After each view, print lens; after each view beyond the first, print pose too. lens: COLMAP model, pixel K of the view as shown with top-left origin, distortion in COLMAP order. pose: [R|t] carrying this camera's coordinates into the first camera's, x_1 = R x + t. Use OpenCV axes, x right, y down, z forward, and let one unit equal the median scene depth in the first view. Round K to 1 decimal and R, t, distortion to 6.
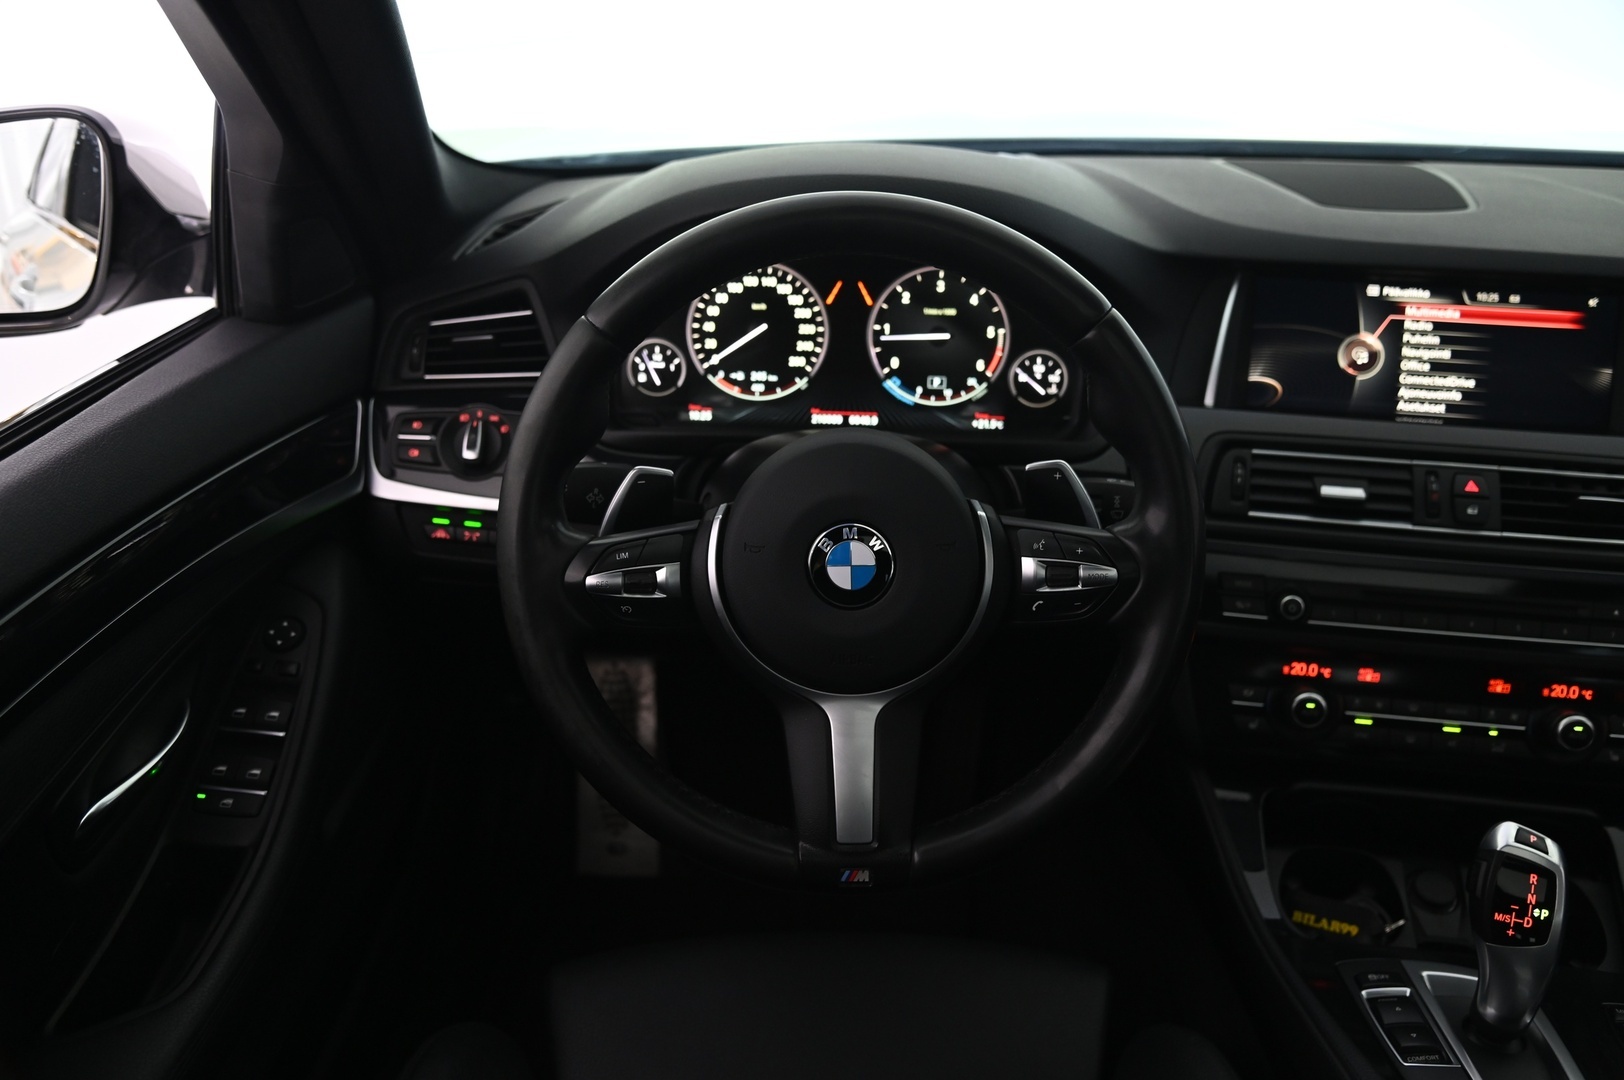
lens RADIAL K [[1344.1, 0, 807.3], [0, 1344.1, 535.4], [0, 0, 1]] dist [-0.069603, 0.095769]
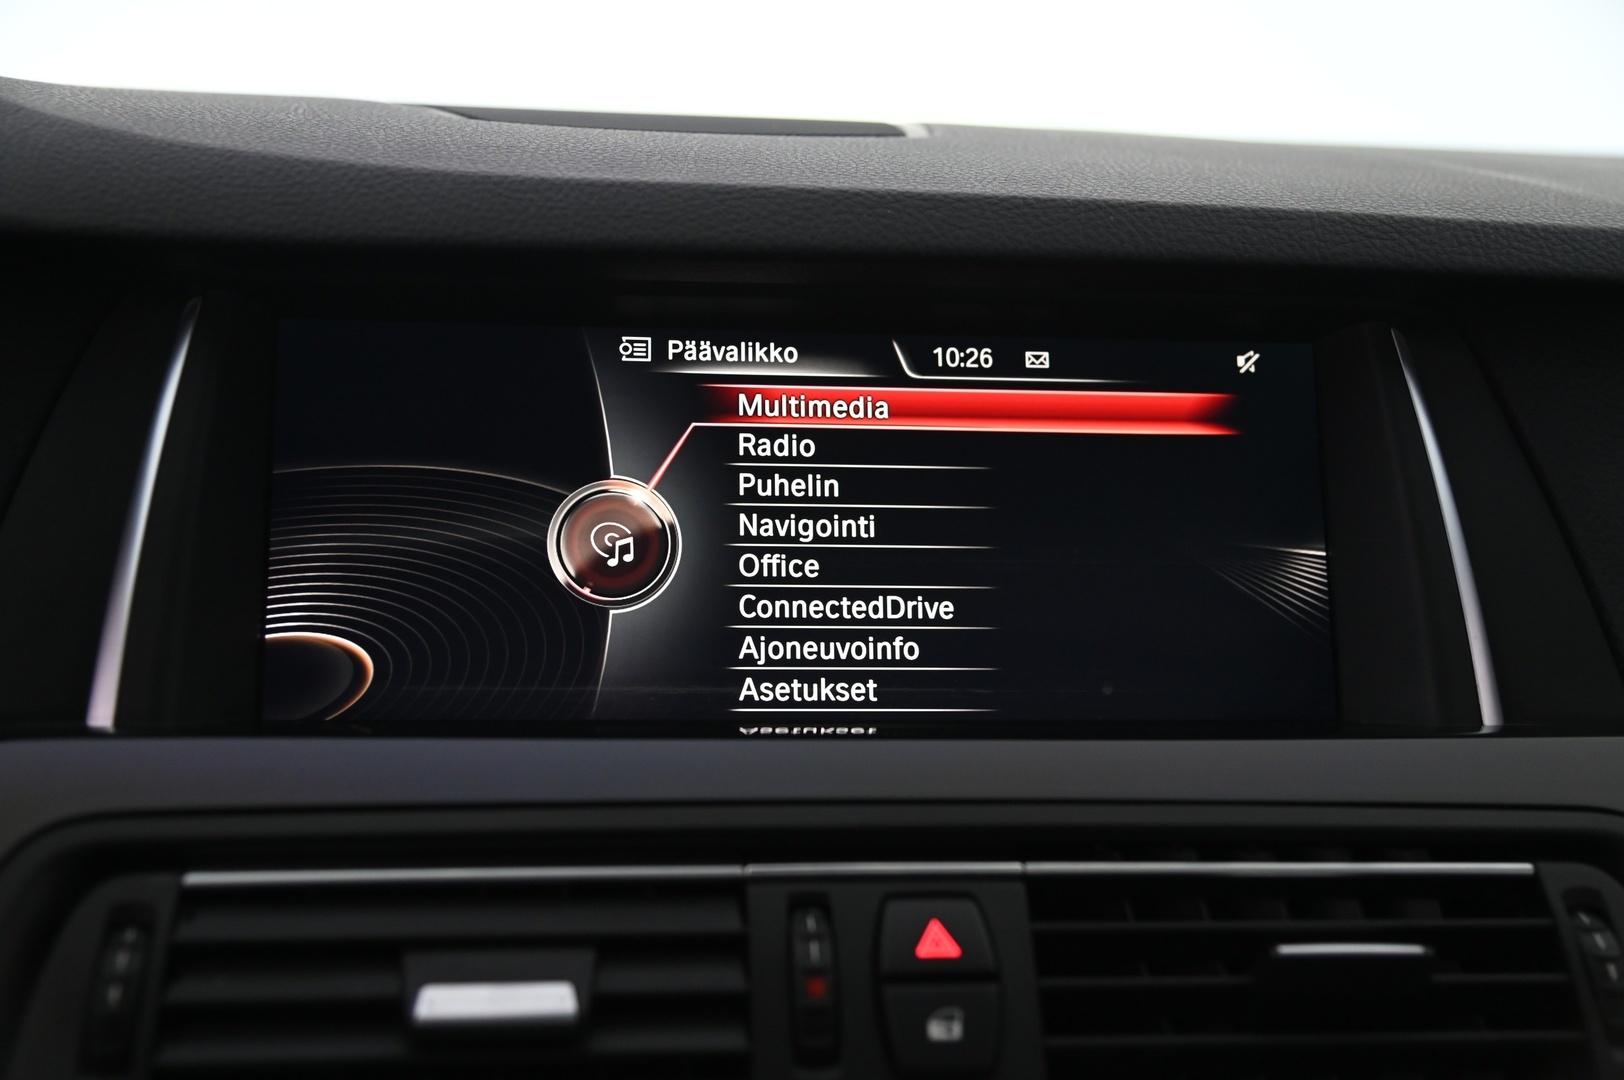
lens RADIAL K [[2046.3, 0, 811.5], [0, 2046.3, 530.3], [0, 0, 1]] dist [0.070971, 0.000000]
pose [[0.962708, -0.035577, 0.268195, 0.332952], [0.096264, 0.971486, -0.216676, -0.027281], [-0.252839, 0.234413, 0.938682, 0.529034]]
